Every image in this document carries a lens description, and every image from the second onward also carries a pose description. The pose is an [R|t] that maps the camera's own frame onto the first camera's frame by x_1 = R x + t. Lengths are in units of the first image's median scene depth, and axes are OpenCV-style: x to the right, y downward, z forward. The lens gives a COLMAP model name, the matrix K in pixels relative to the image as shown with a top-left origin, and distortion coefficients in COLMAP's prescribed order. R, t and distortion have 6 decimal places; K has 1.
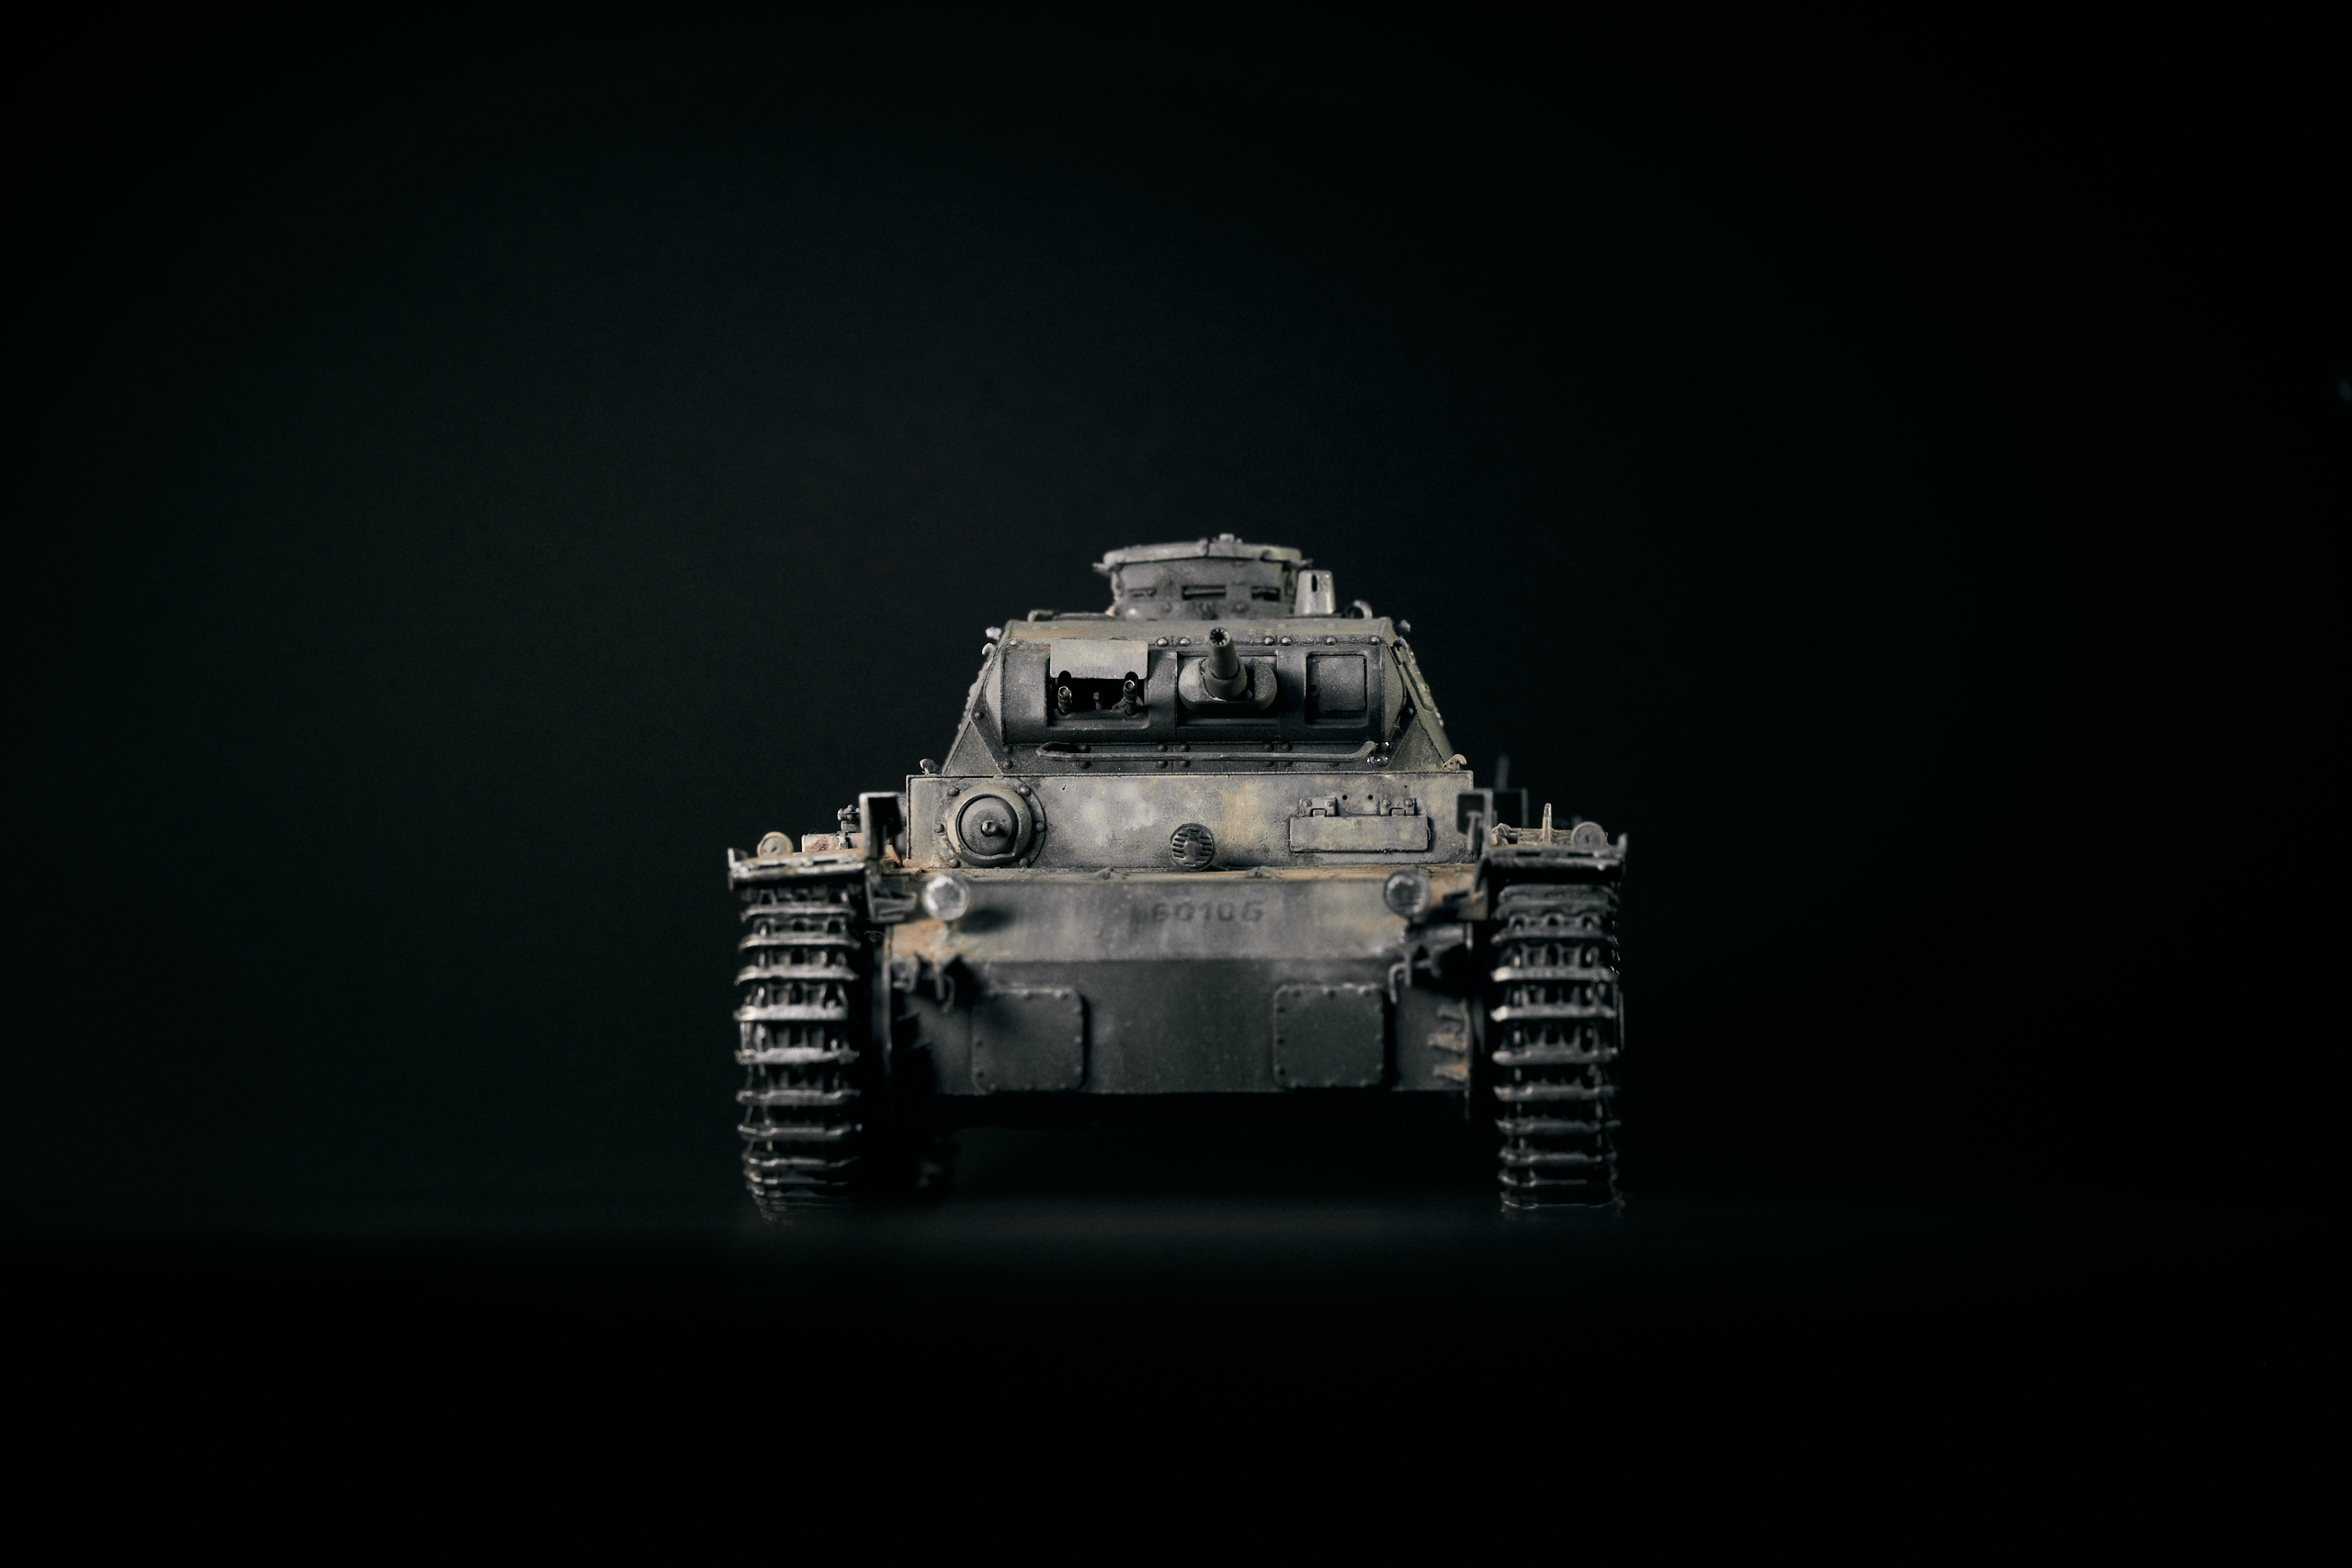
lens RADIAL K [[9447.2, 0, 1173.2], [0, 9447.2, 785.1], [0, 0, 1]] dist [0.351321, 0.000000]
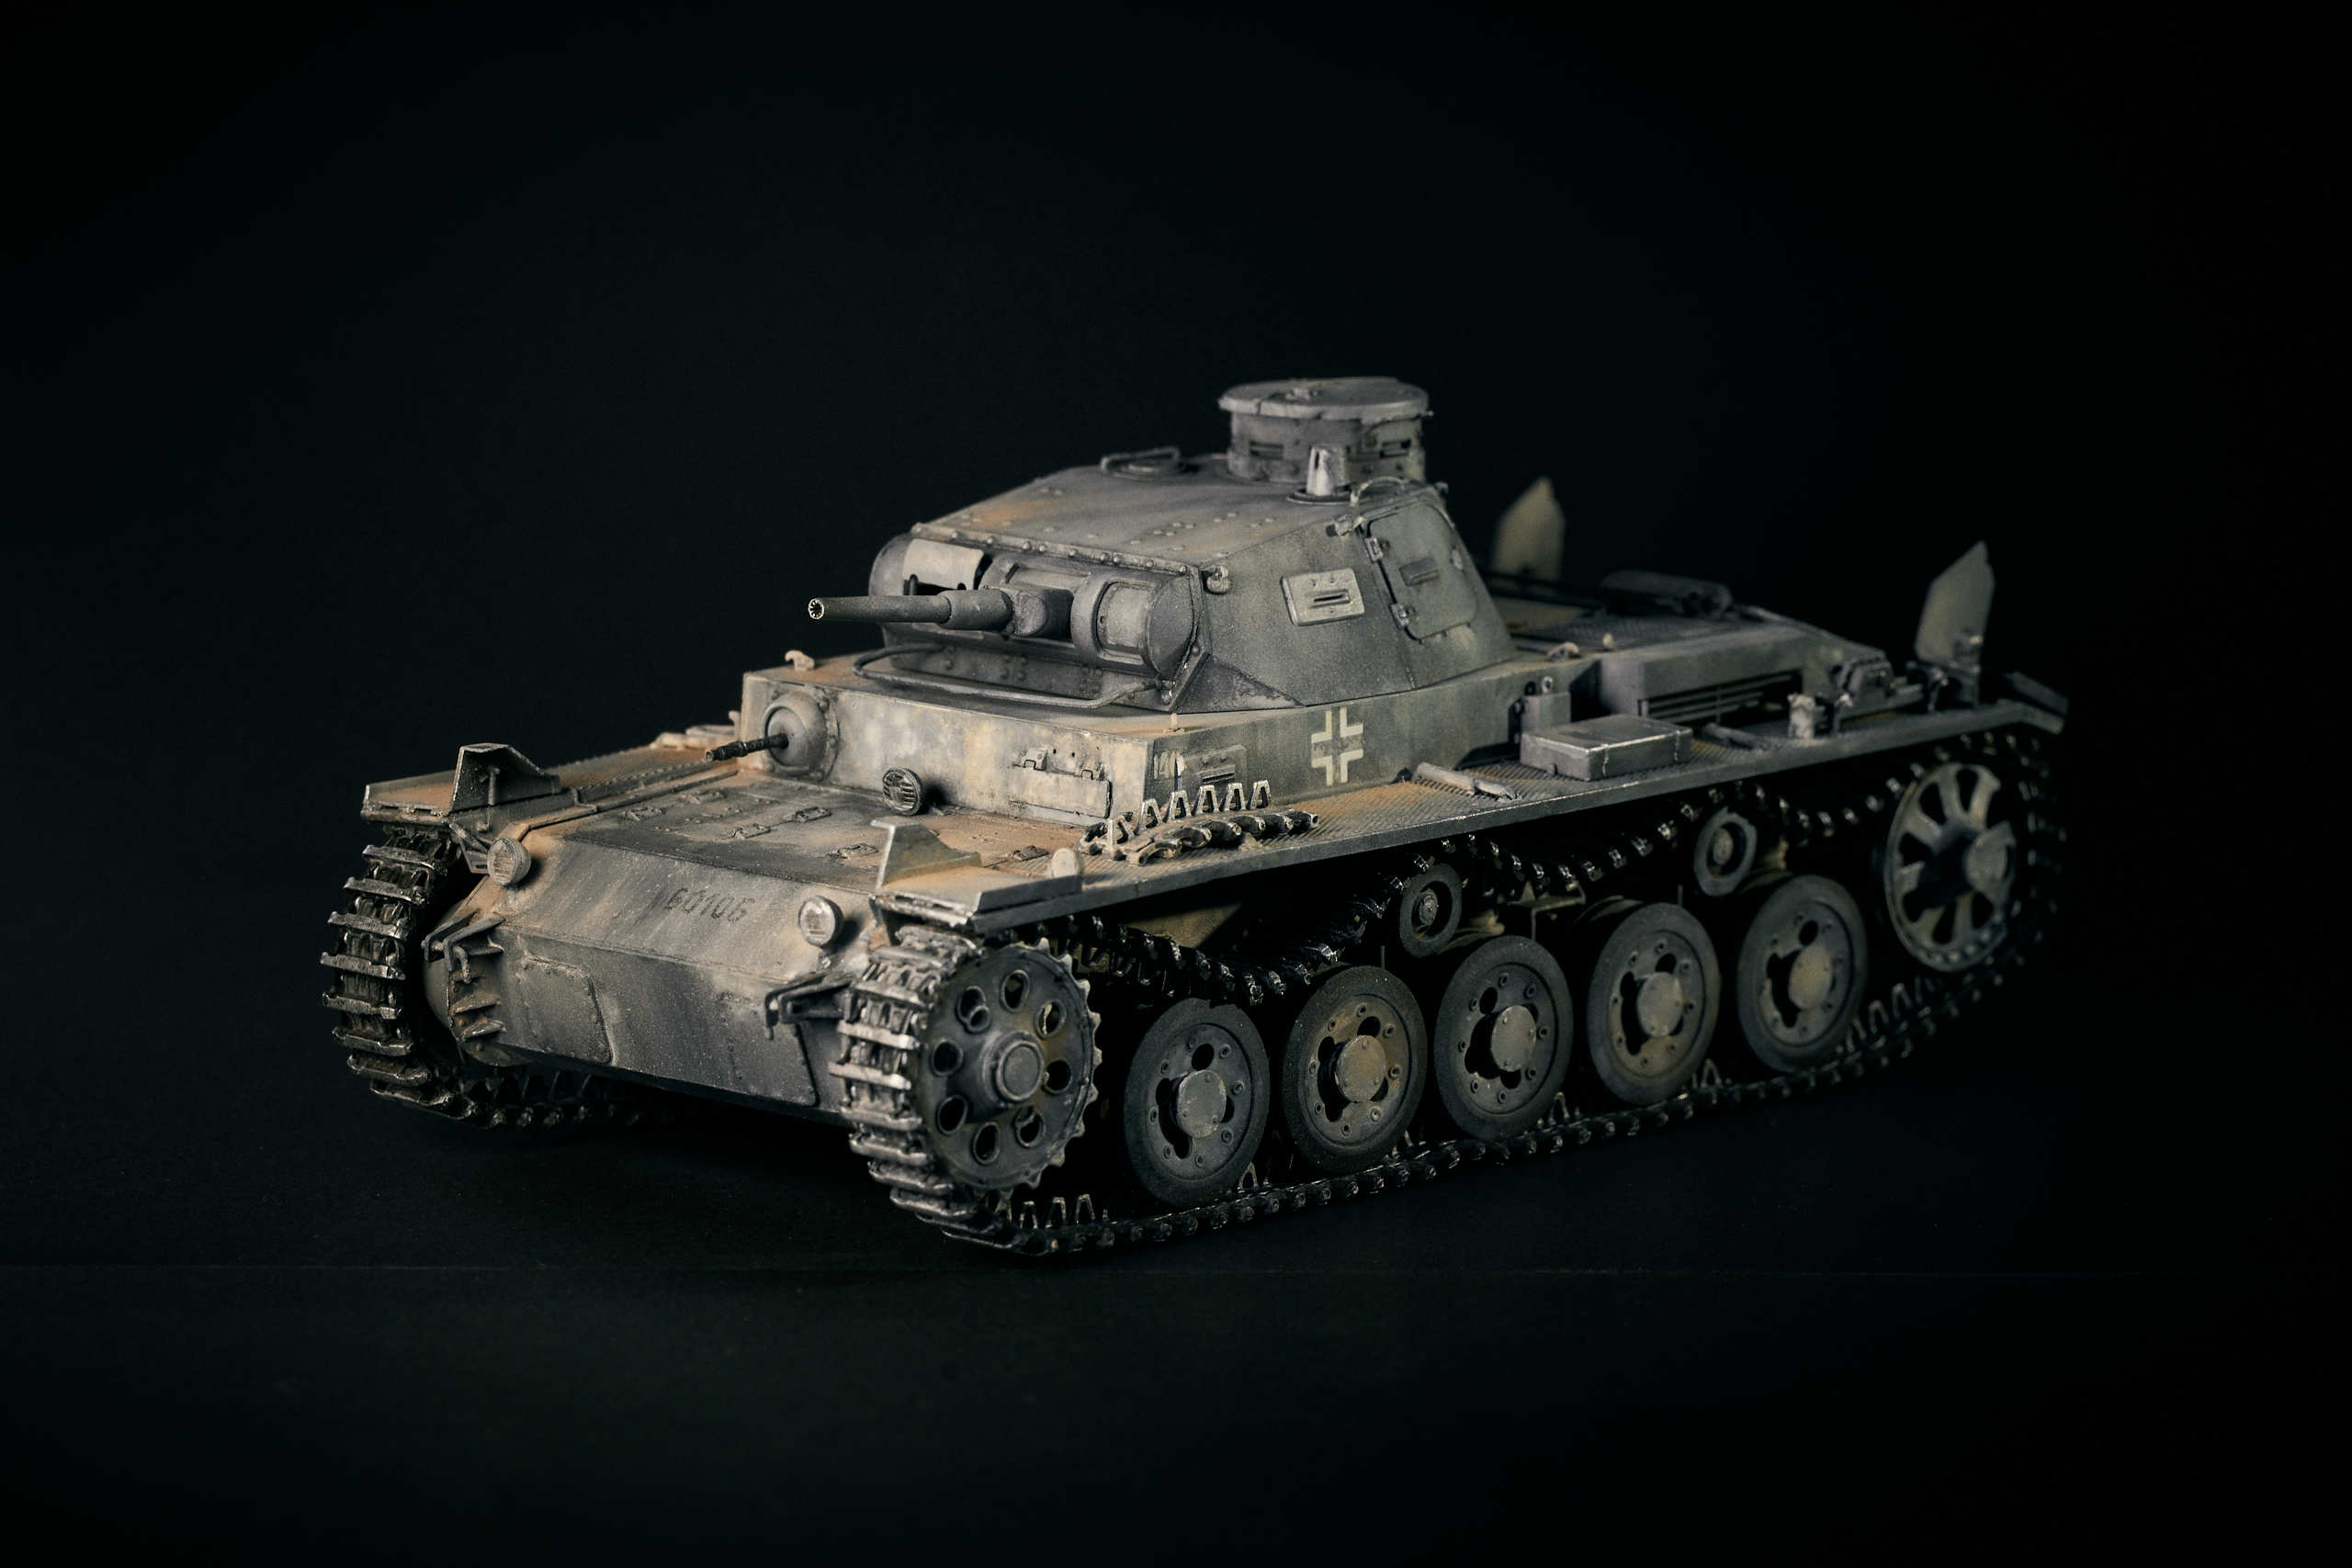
lens RADIAL K [[9447.2, 0, 1171.5], [0, 9447.2, 790.0], [0, 0, 1]] dist [0.351321, 0.000000]
pose [[0.741613, 0.124424, -0.659189, 0.667435], [0.021007, 0.977859, 0.208207, -0.196634], [0.670499, -0.168257, 0.722579, 0.305952]]
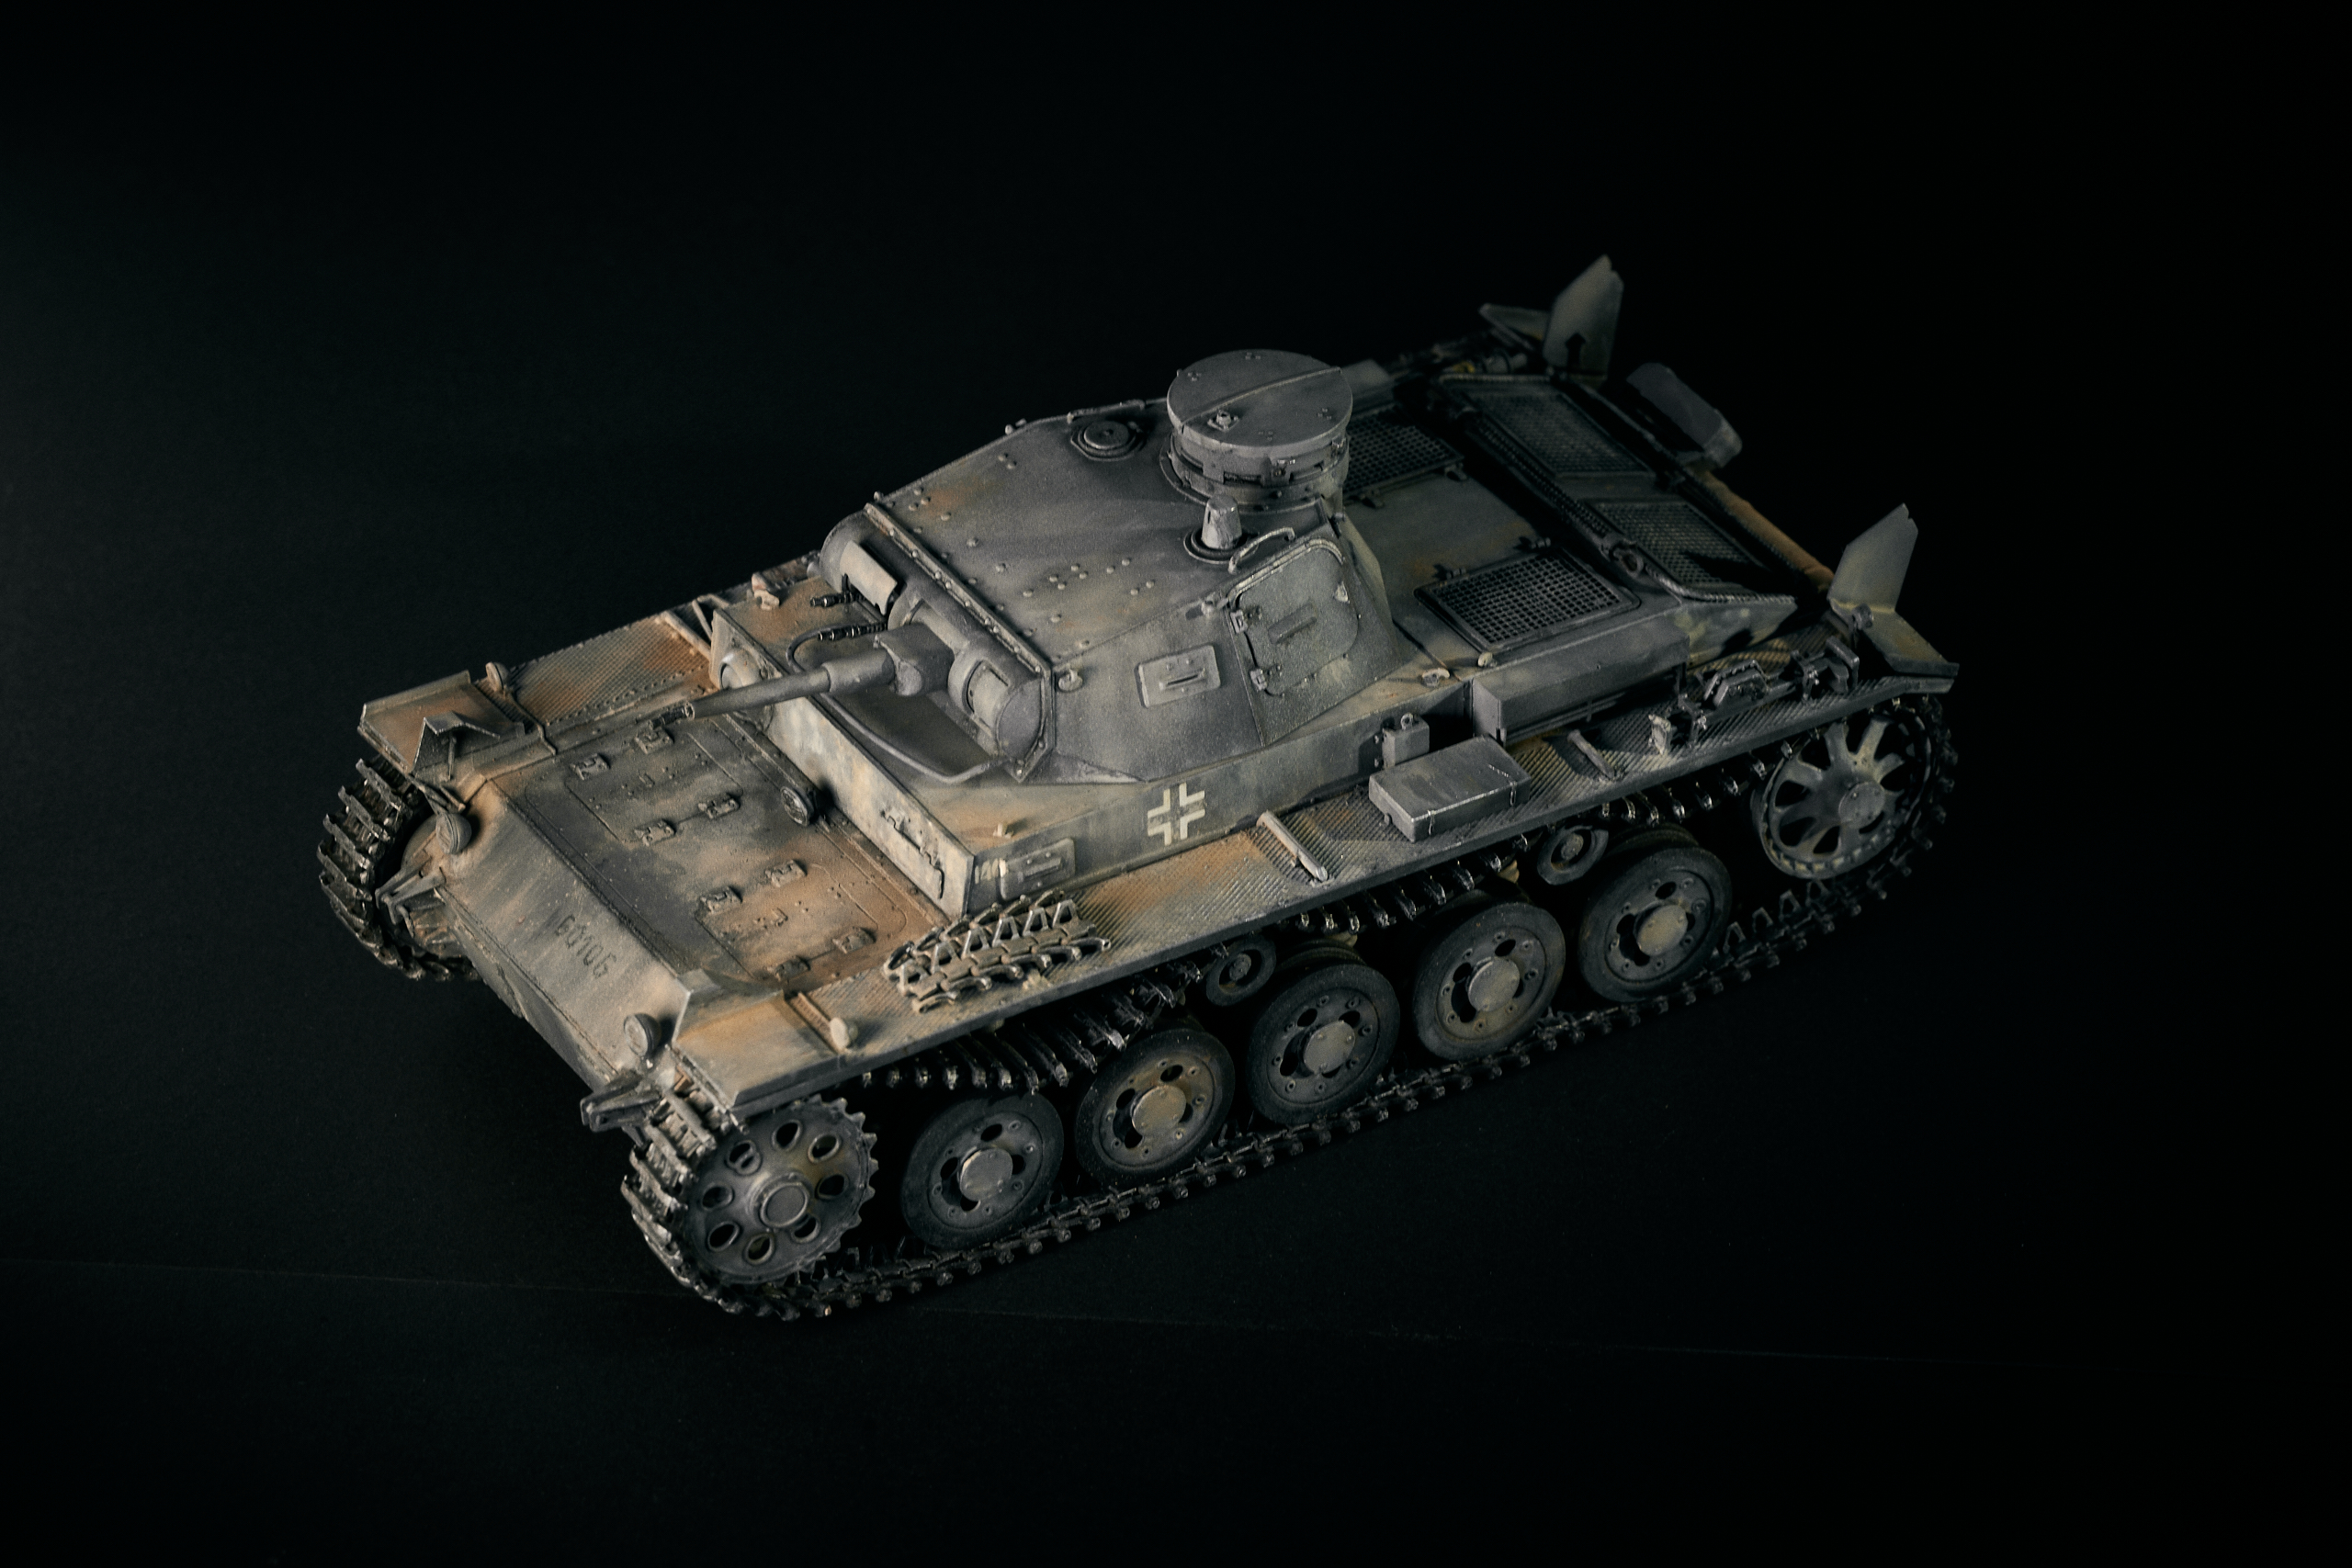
lens RADIAL K [[9447.2, 0, 1170.8], [0, 9447.2, 784.6], [0, 0, 1]] dist [0.351321, 0.000000]
pose [[0.552410, 0.483230, -0.679214, 0.779068], [0.027343, 0.803880, 0.594162, -0.653770], [0.833124, -0.346793, 0.430859, 0.553340]]
